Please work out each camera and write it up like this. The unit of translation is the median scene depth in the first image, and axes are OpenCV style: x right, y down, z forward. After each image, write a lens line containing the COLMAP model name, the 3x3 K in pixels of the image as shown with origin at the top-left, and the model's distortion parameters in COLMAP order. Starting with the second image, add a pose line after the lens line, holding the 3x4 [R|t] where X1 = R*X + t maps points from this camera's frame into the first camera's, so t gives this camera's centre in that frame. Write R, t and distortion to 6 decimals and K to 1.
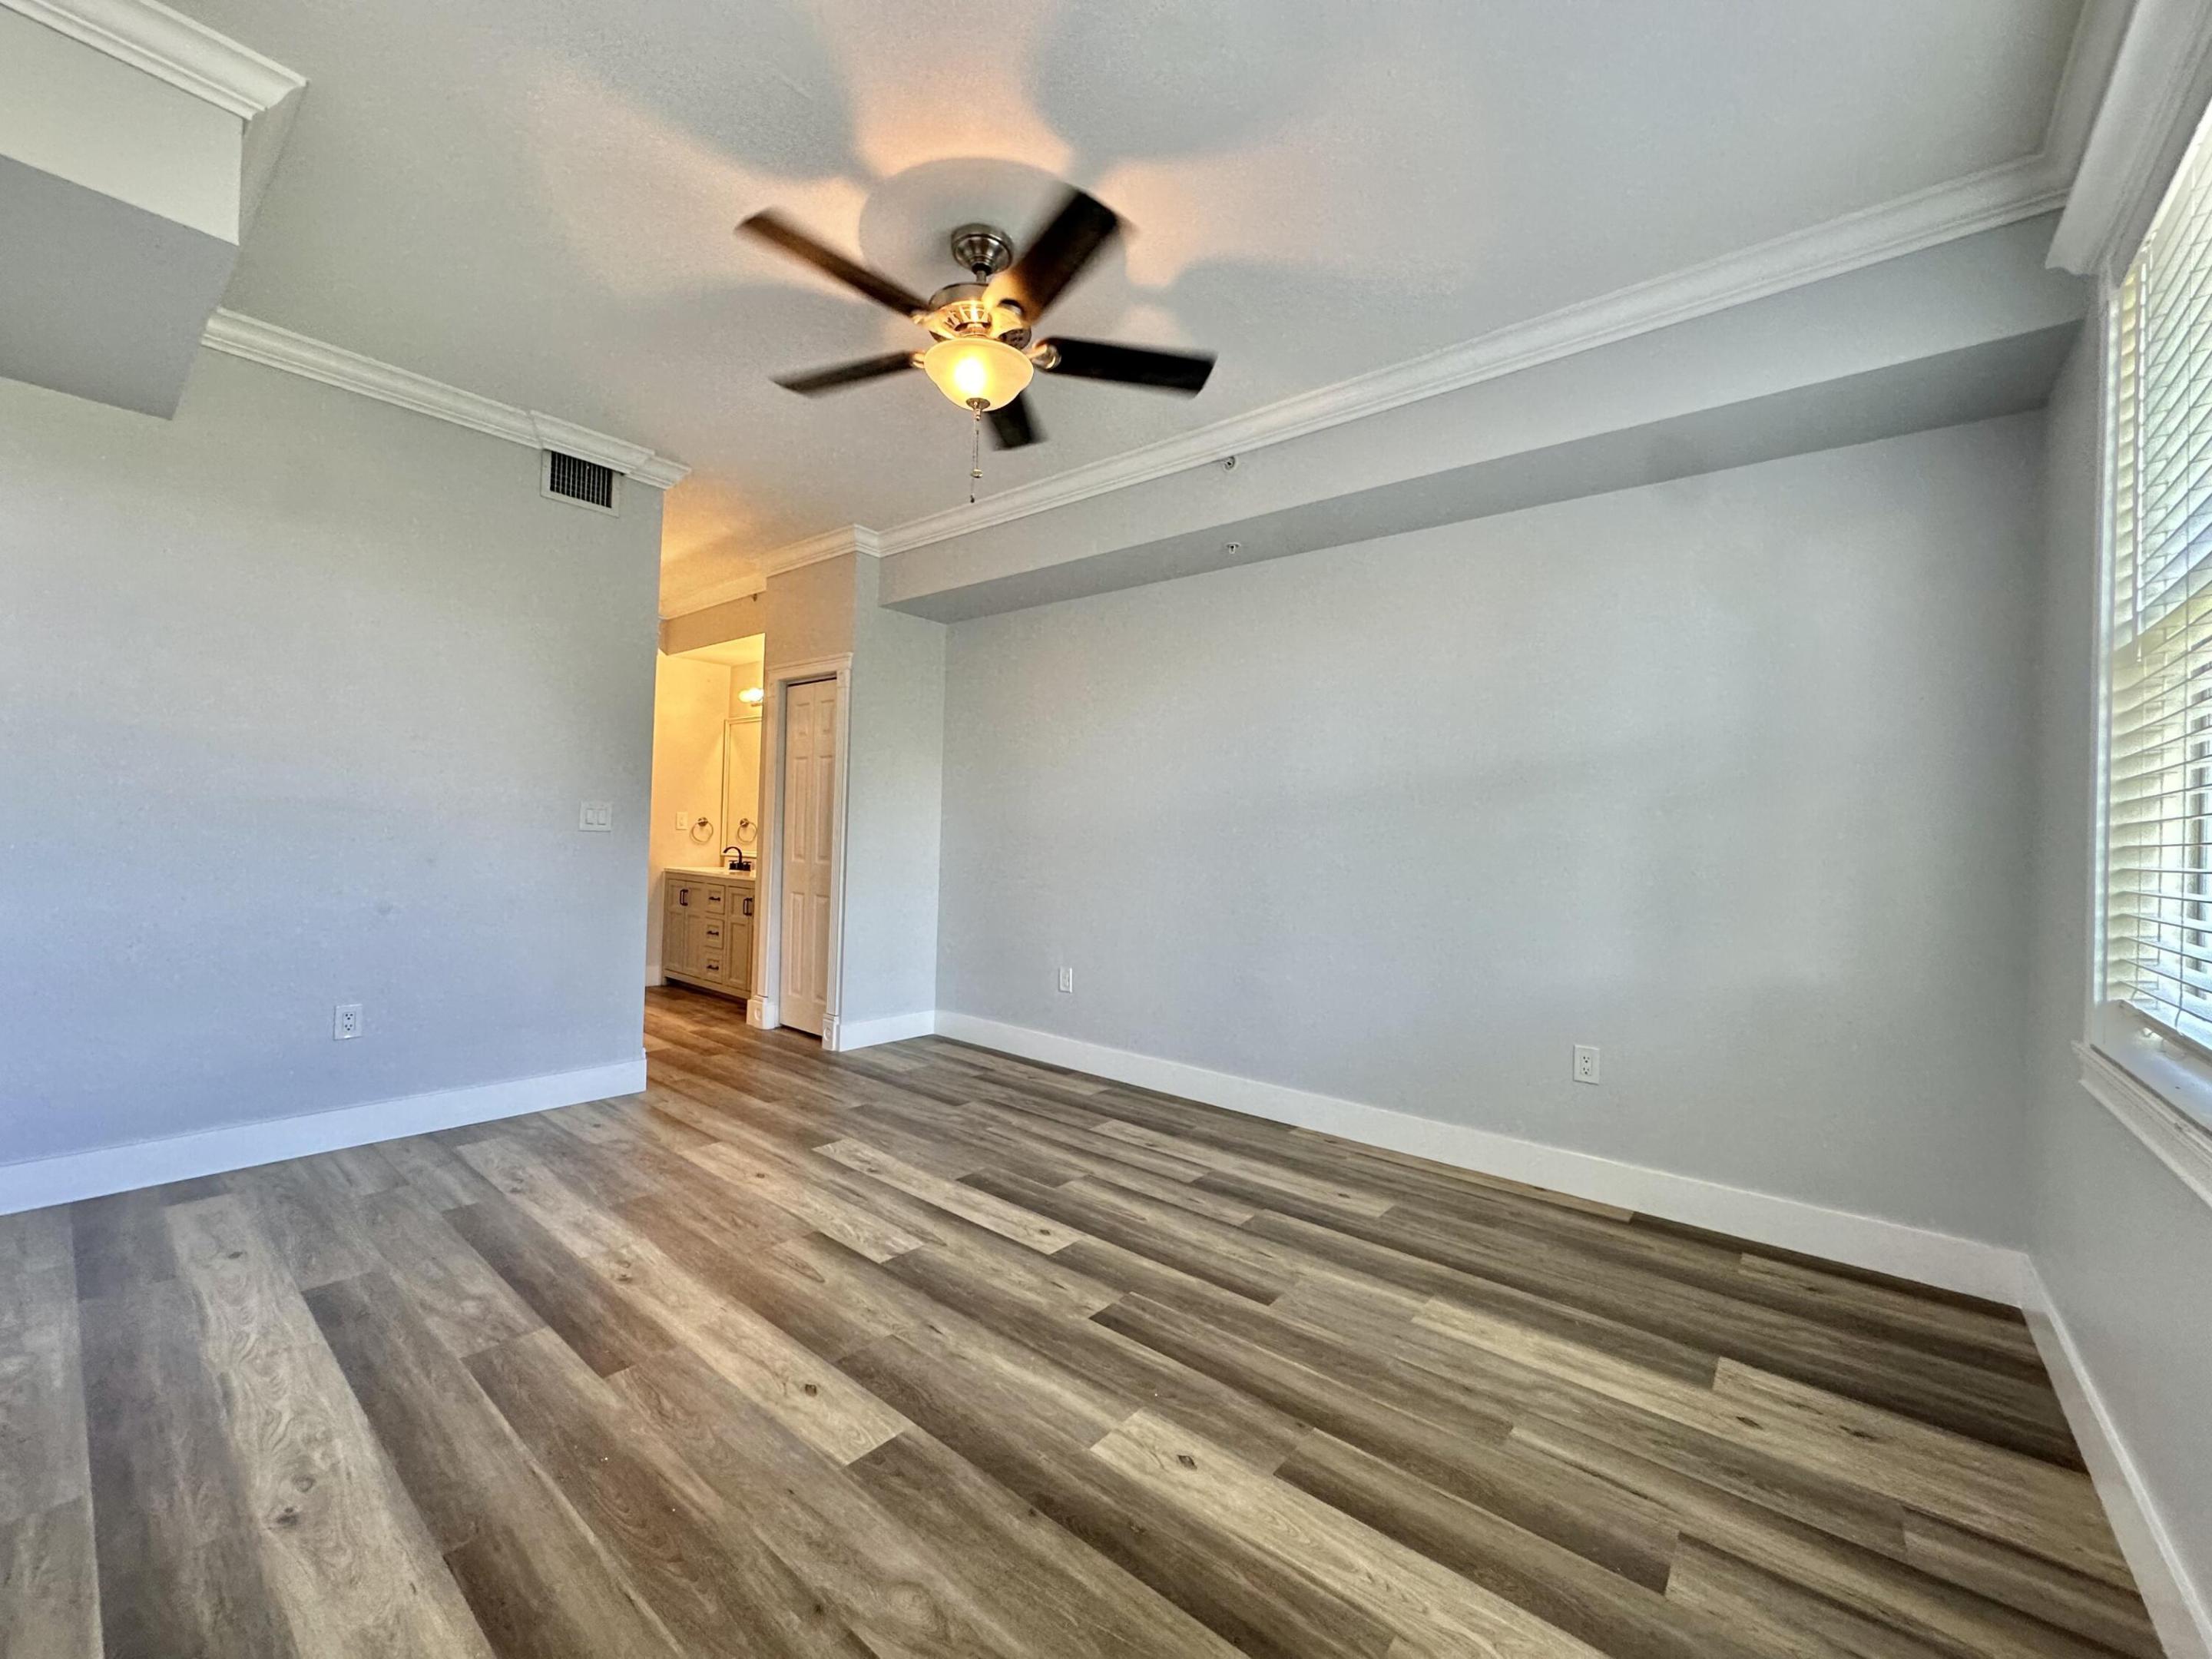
lens RADIAL K [[884.9, 0, 1106.0], [0, 884.9, 829.5], [0, 0, 1]] dist [-0.002459, 0.000168]
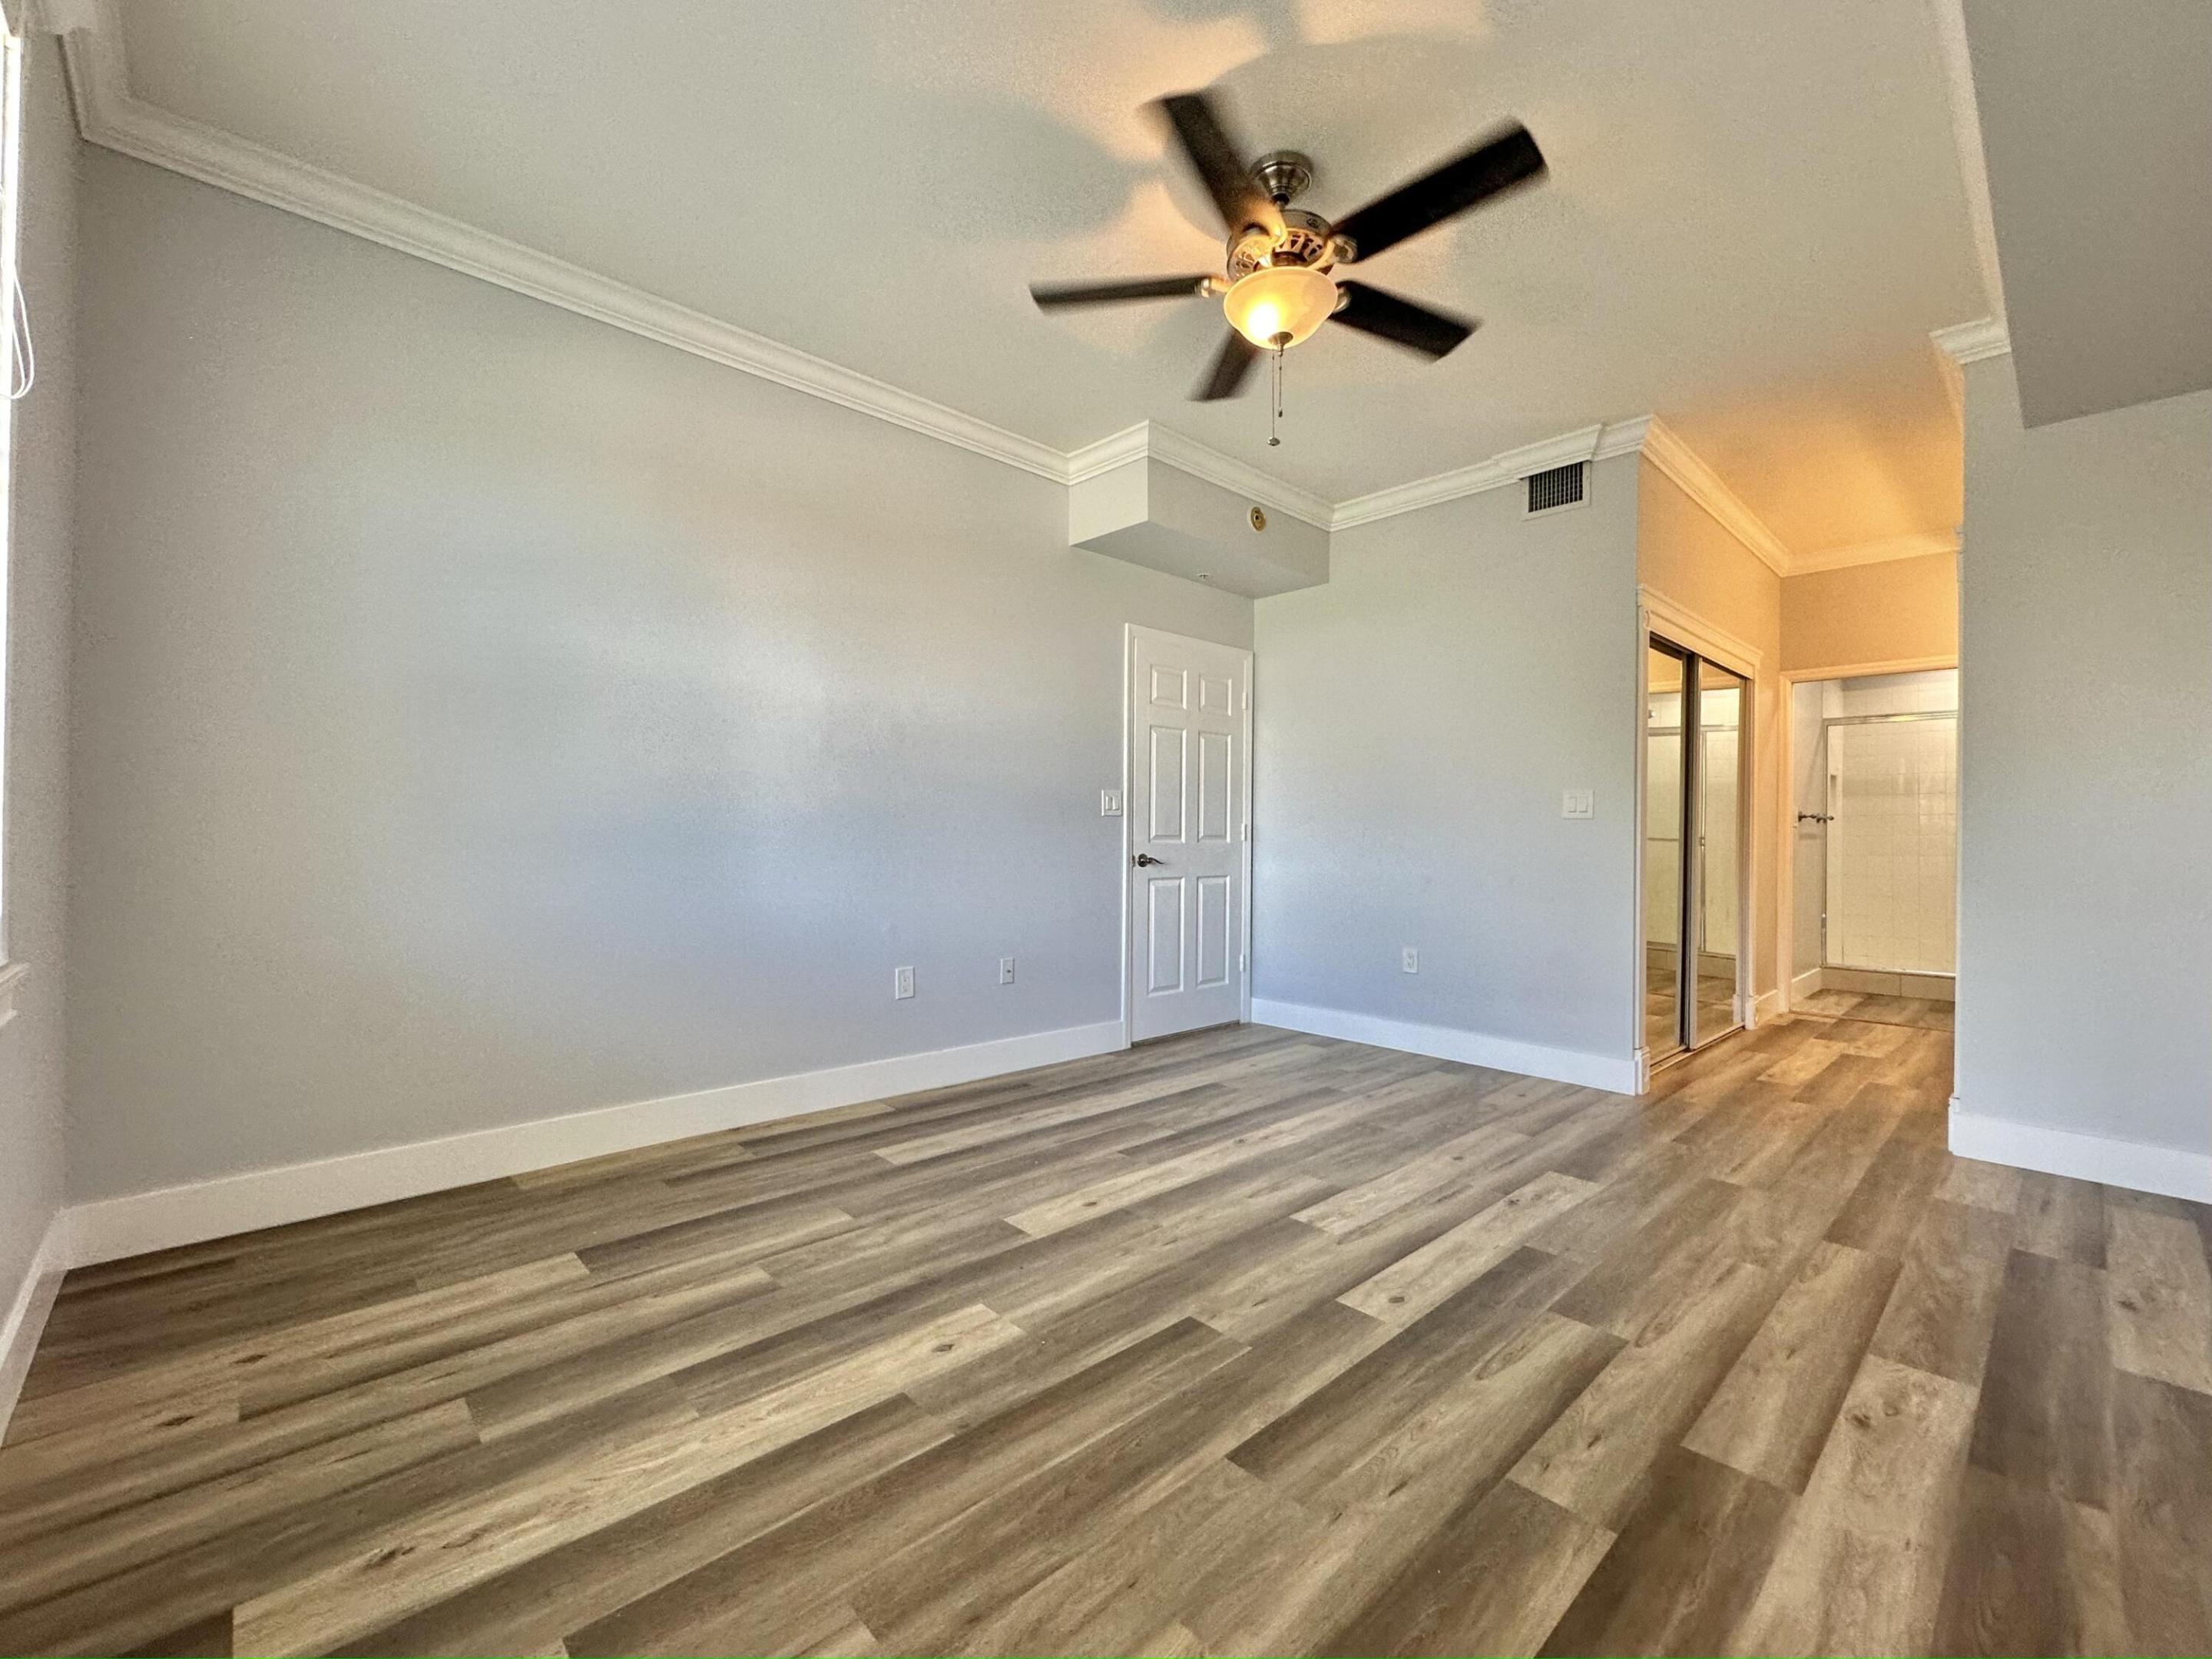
lens RADIAL K [[910.4, 0, 1106.0], [0, 910.4, 829.5], [0, 0, 1]] dist [-0.004119, 0.000100]
pose [[-0.120891, -0.036426, -0.991997, 0.778252], [-0.004279, 0.999336, -0.036174, 0.081226], [0.992657, -0.000129, -0.120966, 0.870942]]
